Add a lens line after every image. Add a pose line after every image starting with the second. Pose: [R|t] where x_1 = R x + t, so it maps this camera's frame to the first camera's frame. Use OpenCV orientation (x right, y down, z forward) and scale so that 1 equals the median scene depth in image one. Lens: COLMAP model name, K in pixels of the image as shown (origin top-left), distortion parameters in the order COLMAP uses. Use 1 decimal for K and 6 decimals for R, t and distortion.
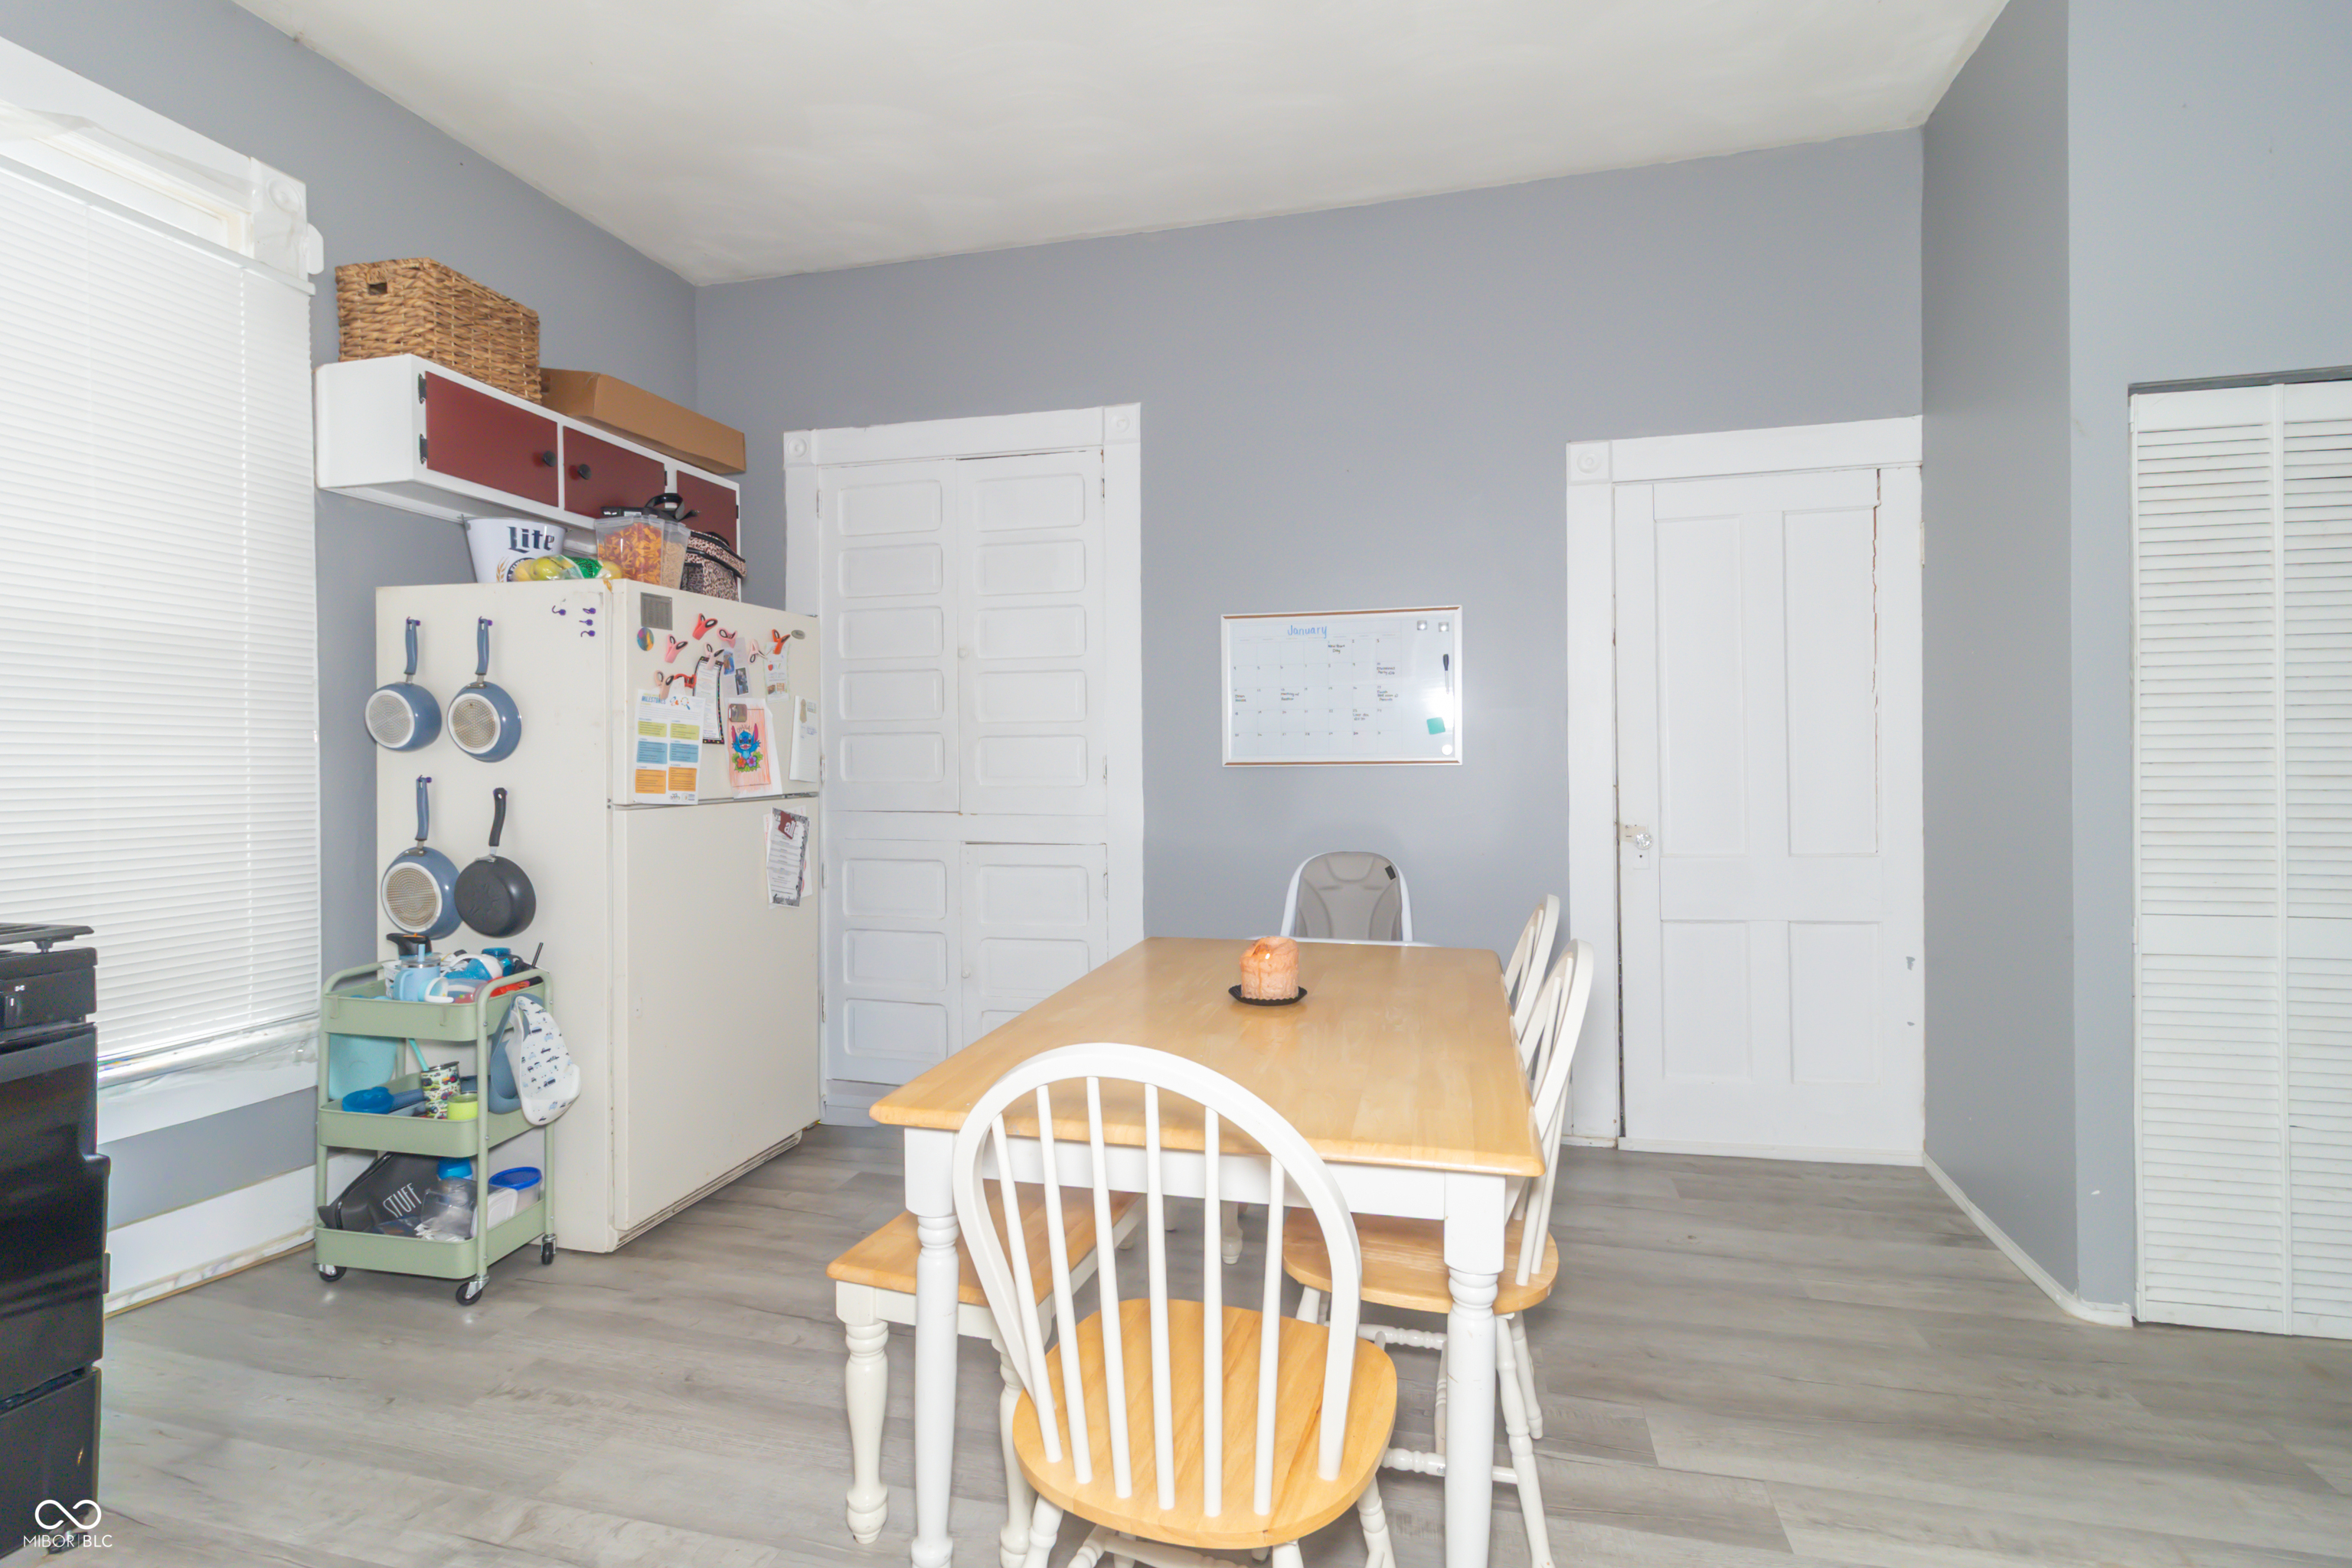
lens RADIAL K [[1115.7, 0, 1179.7], [0, 1115.7, 773.3], [0, 0, 1]] dist [0.001992, 0.000724]
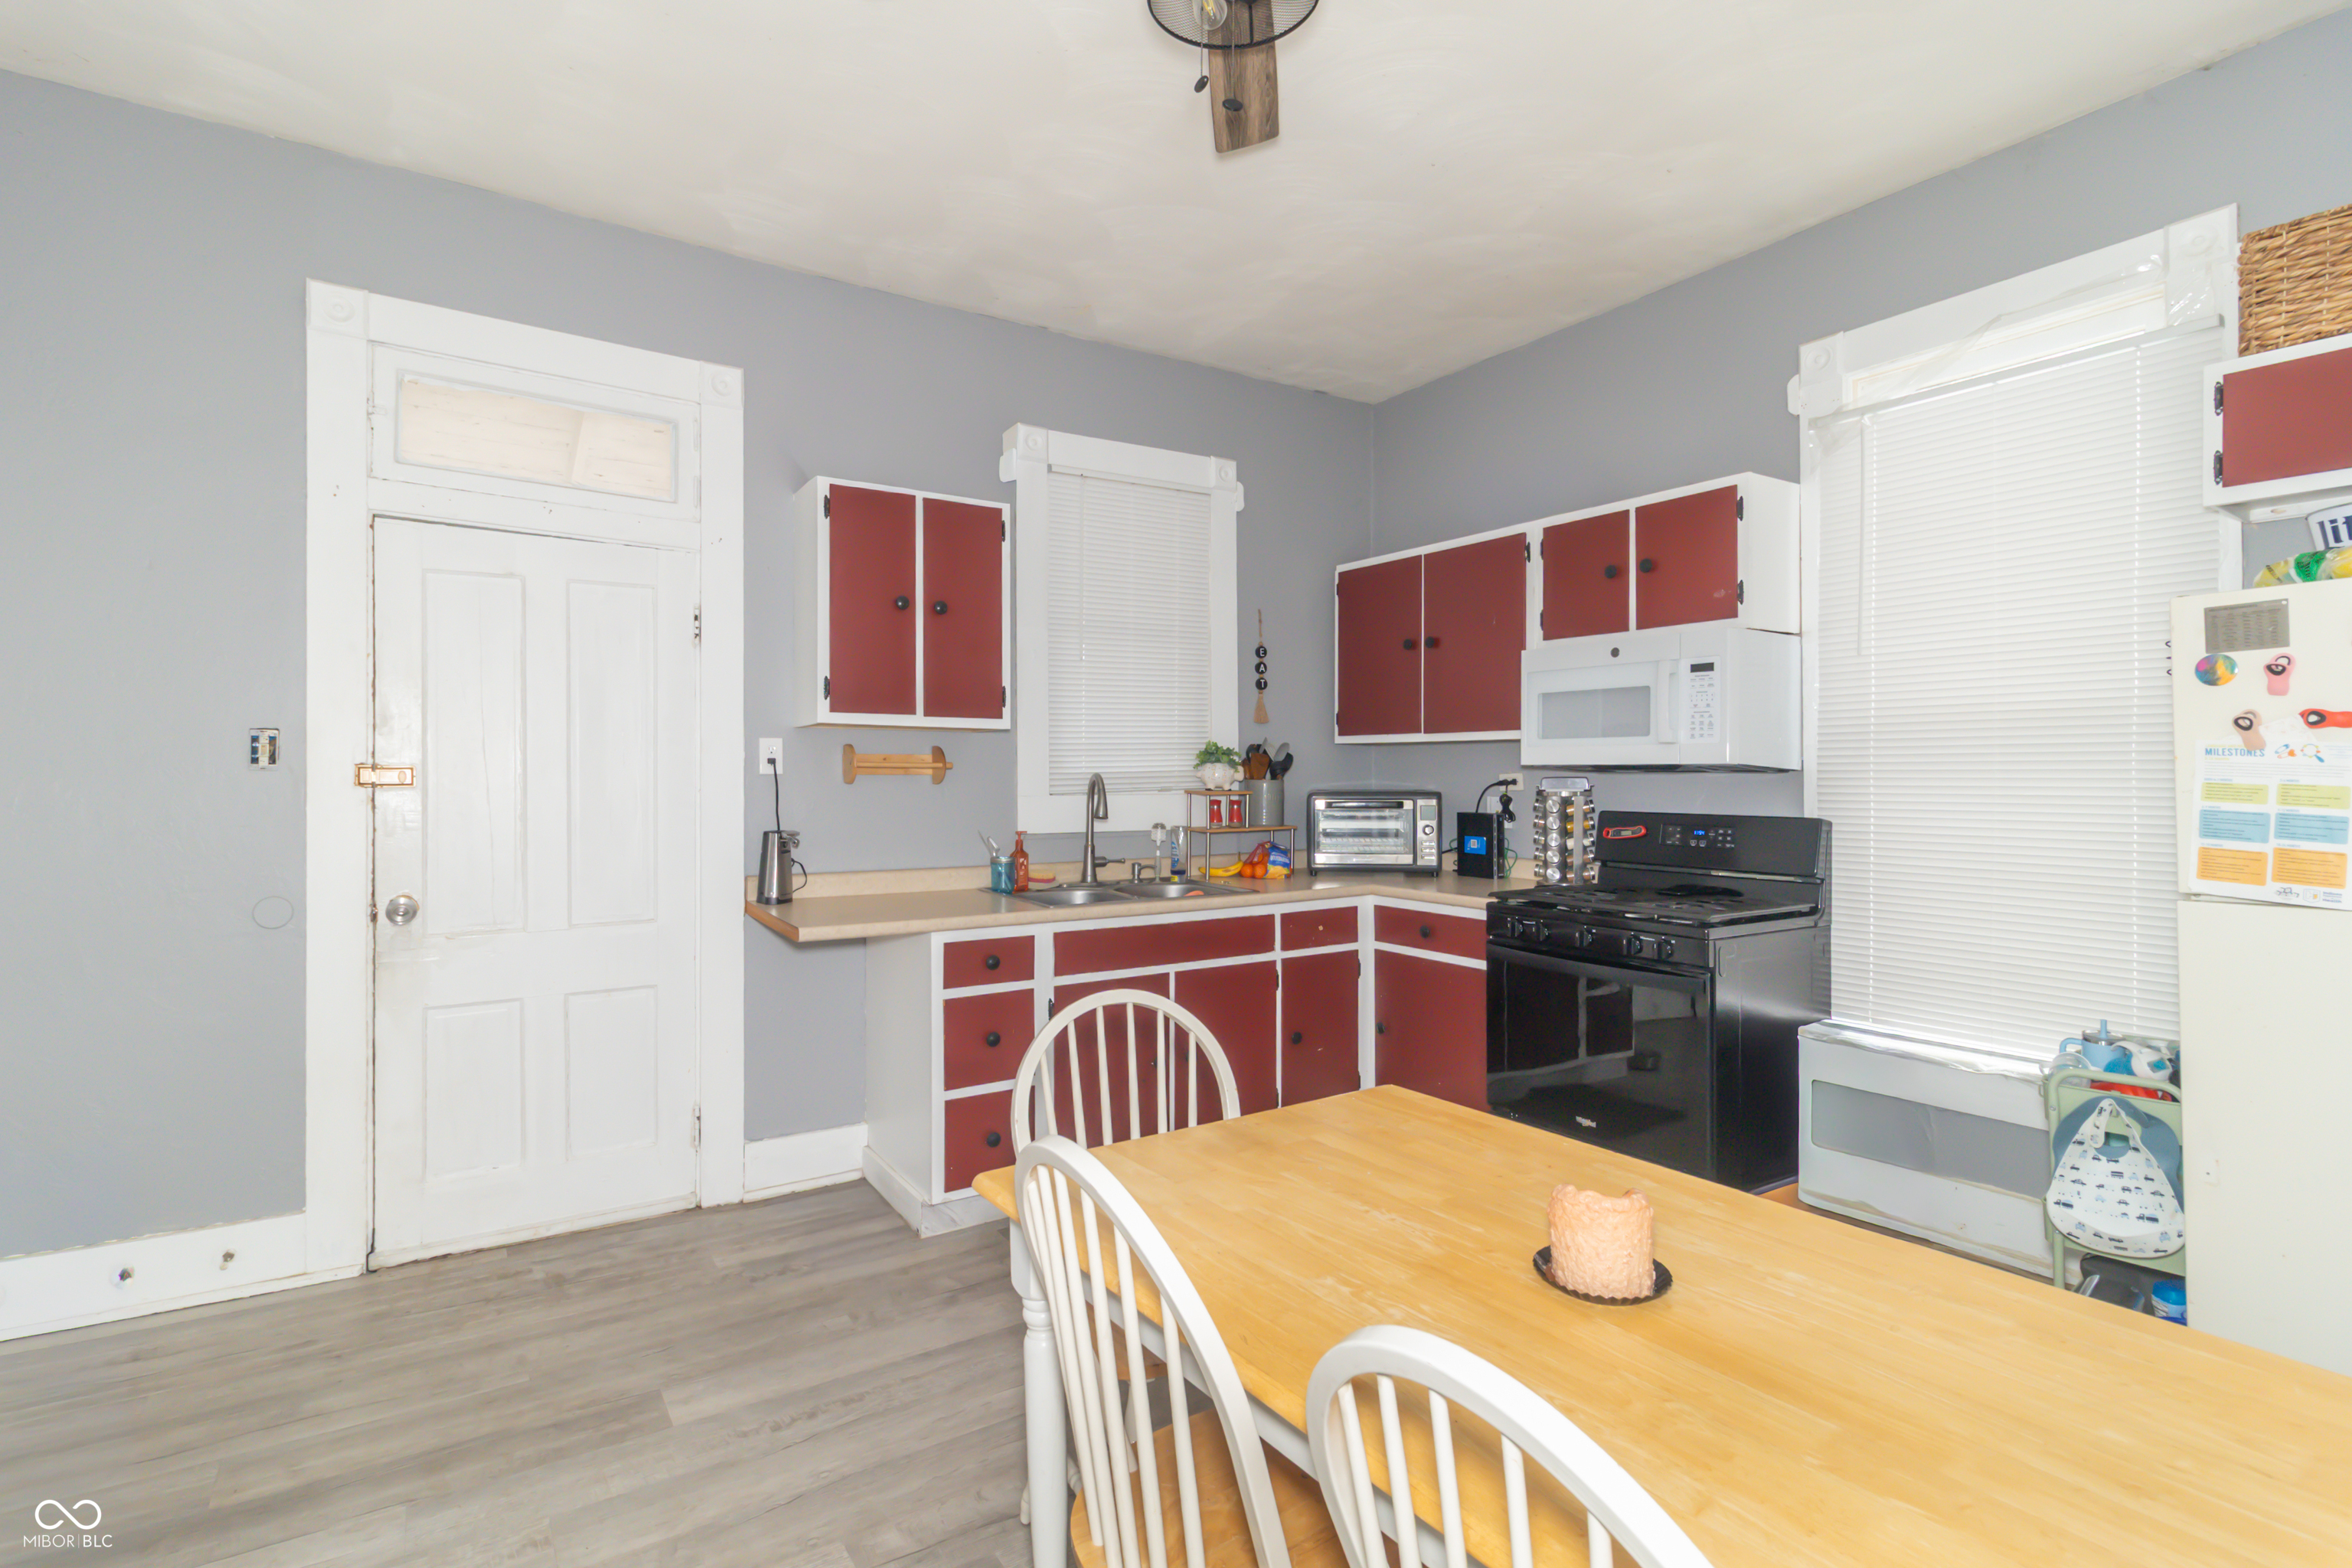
lens RADIAL K [[1115.7, 0, 1175.2], [0, 1115.7, 775.8], [0, 0, 1]] dist [0.001992, 0.000724]
pose [[-0.683533, 0.006933, -0.729886, 0.504068], [0.000287, 0.999957, 0.009229, -0.056029], [0.729919, 0.006099, -0.683506, 0.970868]]
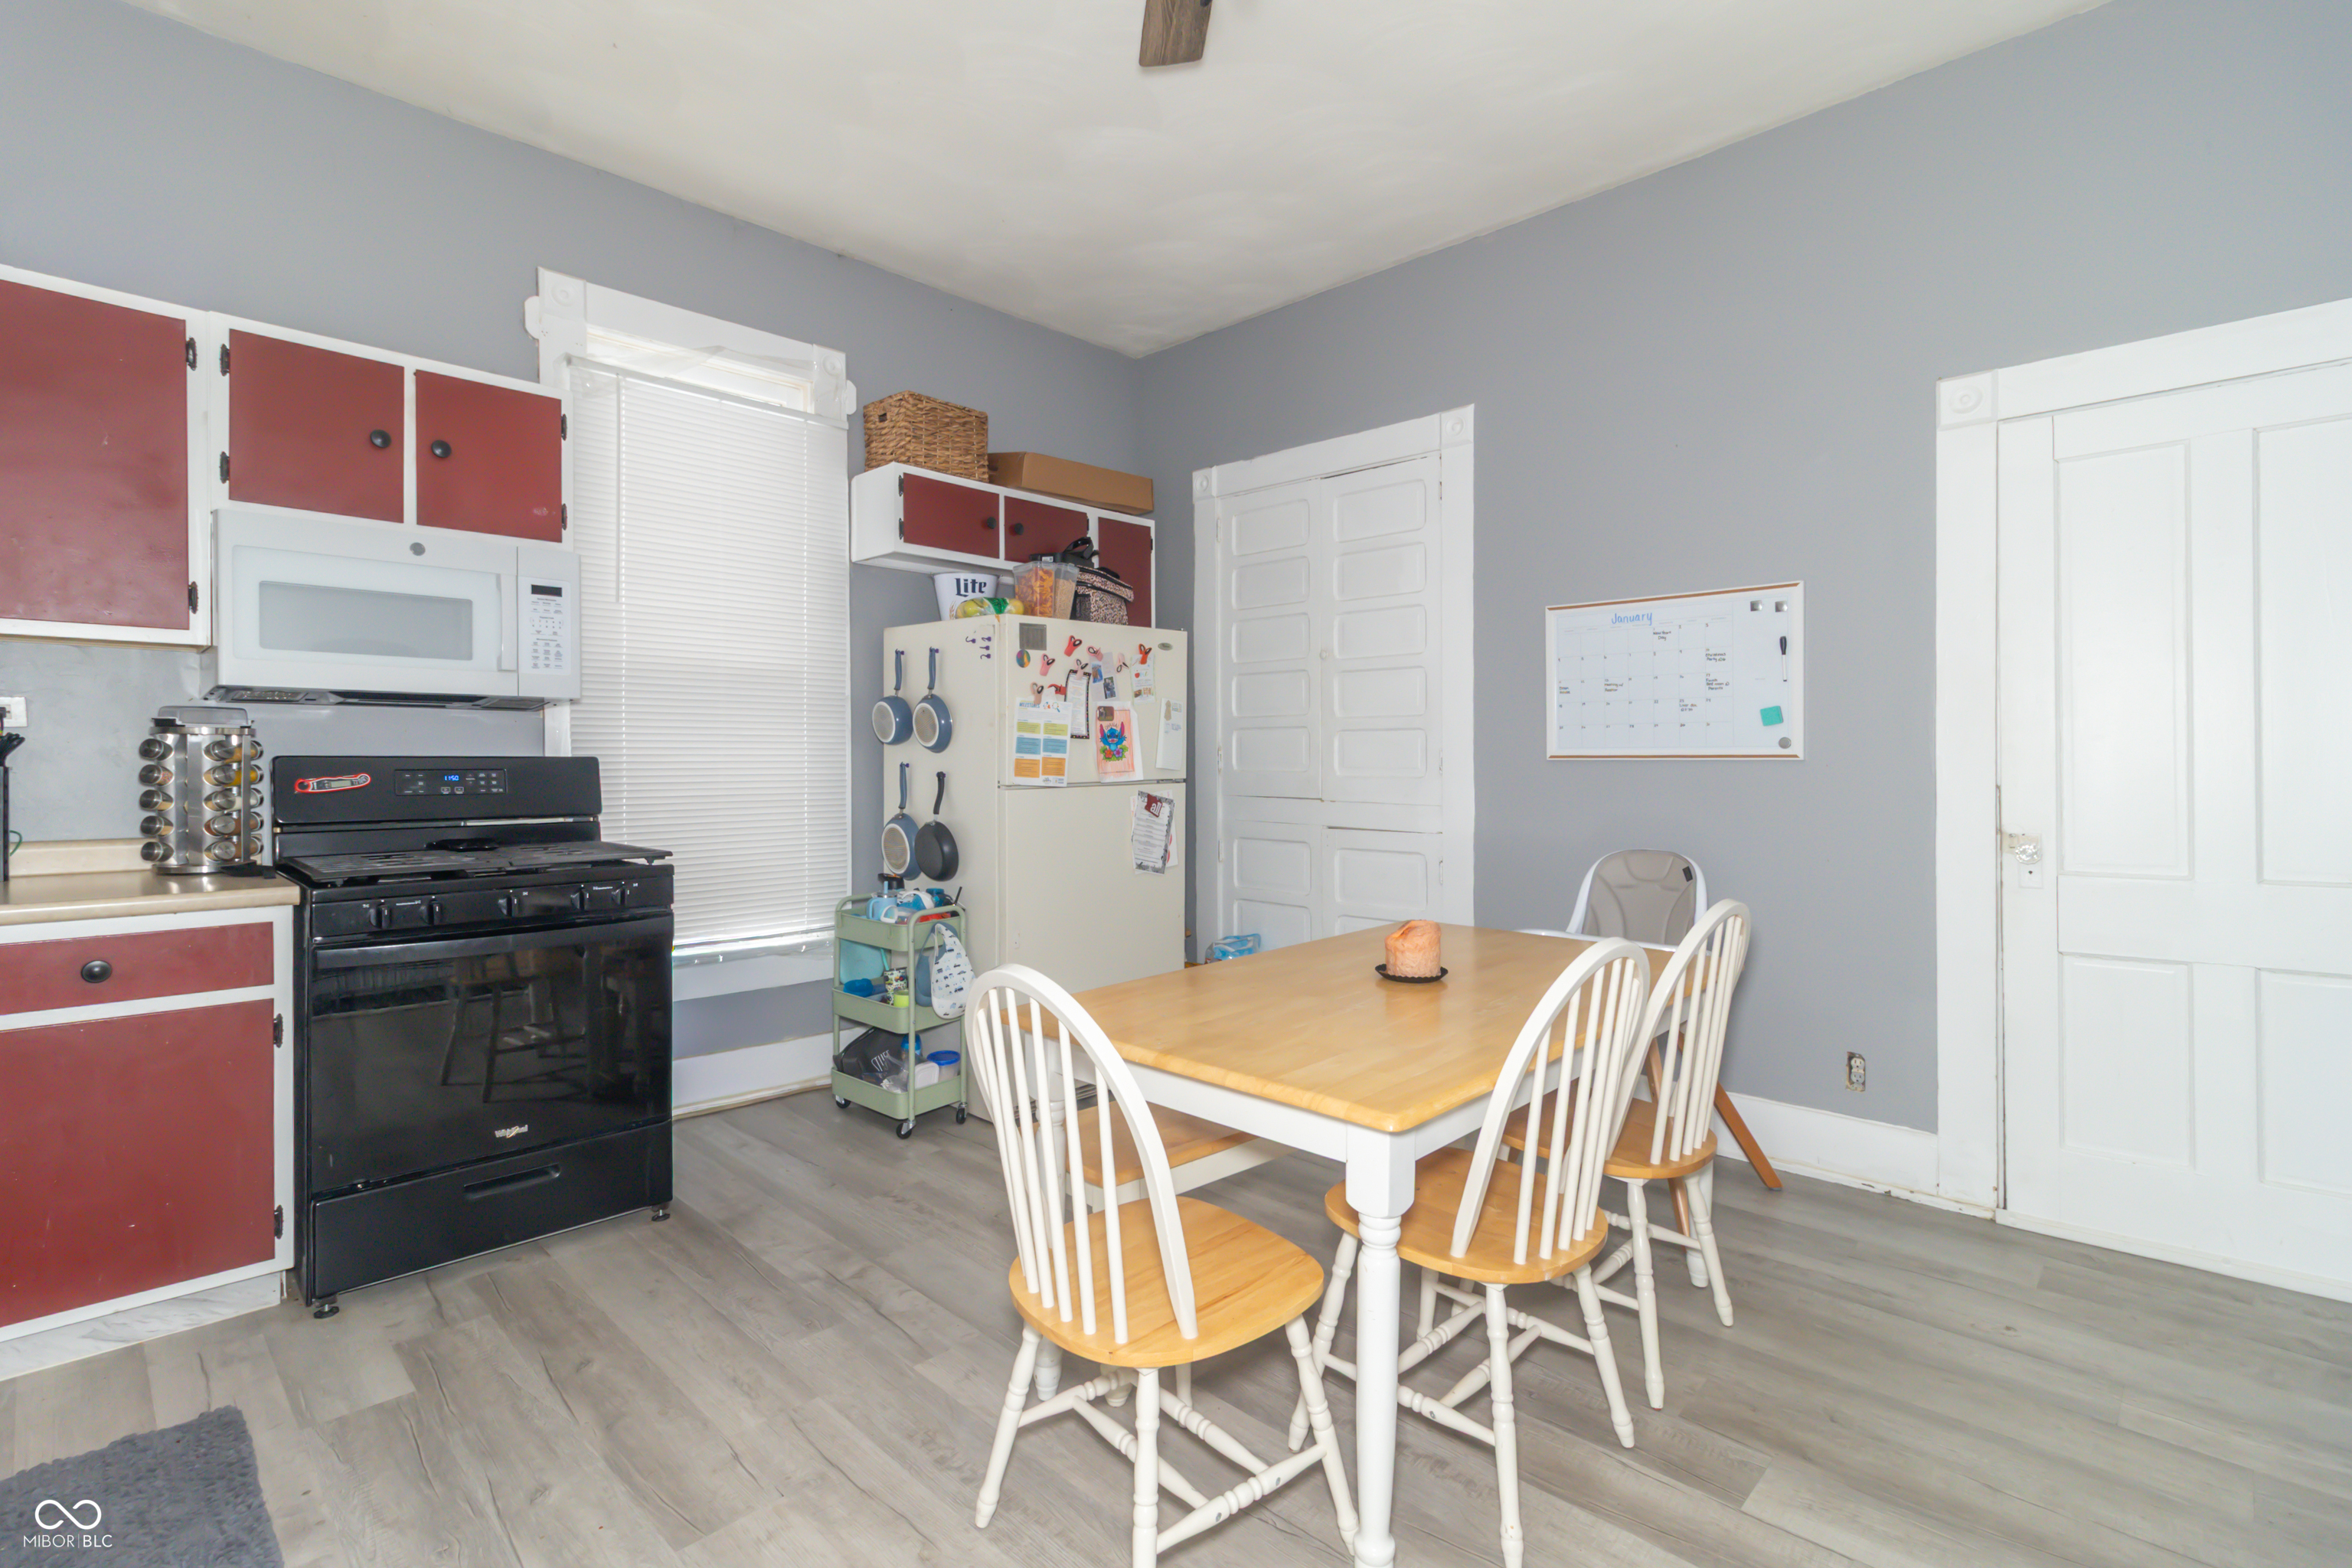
lens RADIAL K [[1115.7, 0, 1176.0], [0, 1115.7, 770.8], [0, 0, 1]] dist [0.001992, 0.000724]
pose [[0.862208, 0.012070, -0.506411, 0.325091], [-0.008522, 0.999920, 0.009324, -0.002939], [0.506483, -0.003724, 0.862242, -0.031134]]
